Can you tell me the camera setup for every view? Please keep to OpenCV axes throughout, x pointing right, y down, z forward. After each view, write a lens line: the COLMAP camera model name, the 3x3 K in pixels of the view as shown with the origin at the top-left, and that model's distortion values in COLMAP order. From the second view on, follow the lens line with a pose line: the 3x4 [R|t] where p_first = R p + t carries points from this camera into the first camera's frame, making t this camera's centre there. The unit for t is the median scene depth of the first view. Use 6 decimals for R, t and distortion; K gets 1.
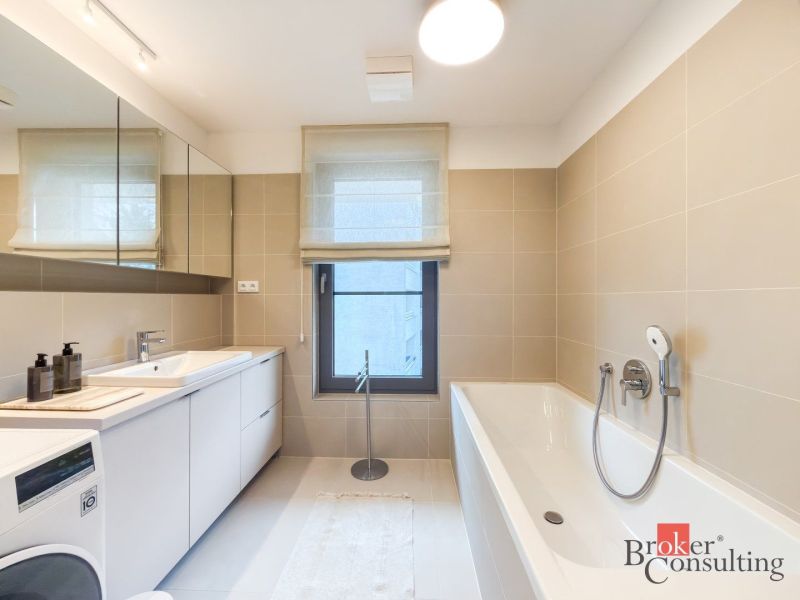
lens RADIAL K [[326.8, 0, 398.2], [0, 326.8, 299.8], [0, 0, 1]] dist [-0.003260, 0.000086]
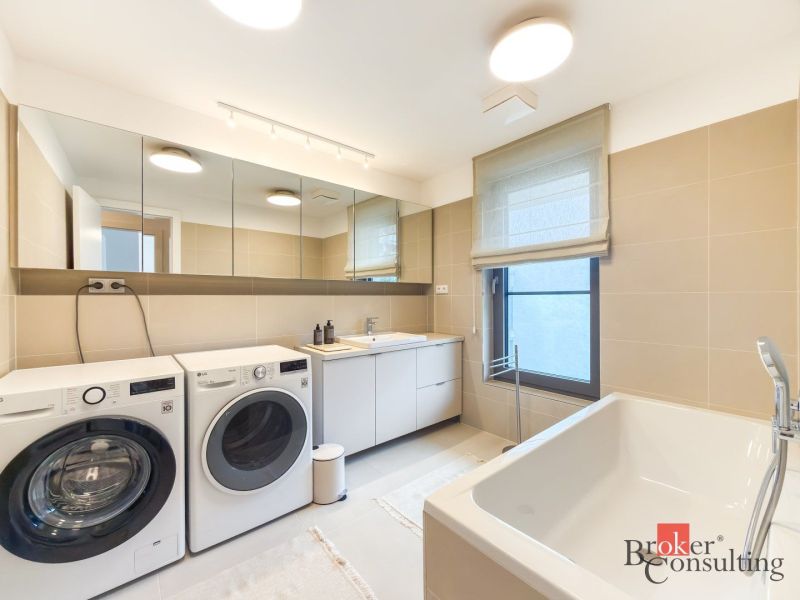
lens RADIAL K [[326.8, 0, 397.8], [0, 326.8, 299.0], [0, 0, 1]] dist [-0.003260, 0.000086]
pose [[0.669813, -0.001408, -0.742528, 0.422812], [-0.000125, 0.999998, -0.002009, 0.001221], [0.742530, 0.001438, 0.669812, -0.033493]]
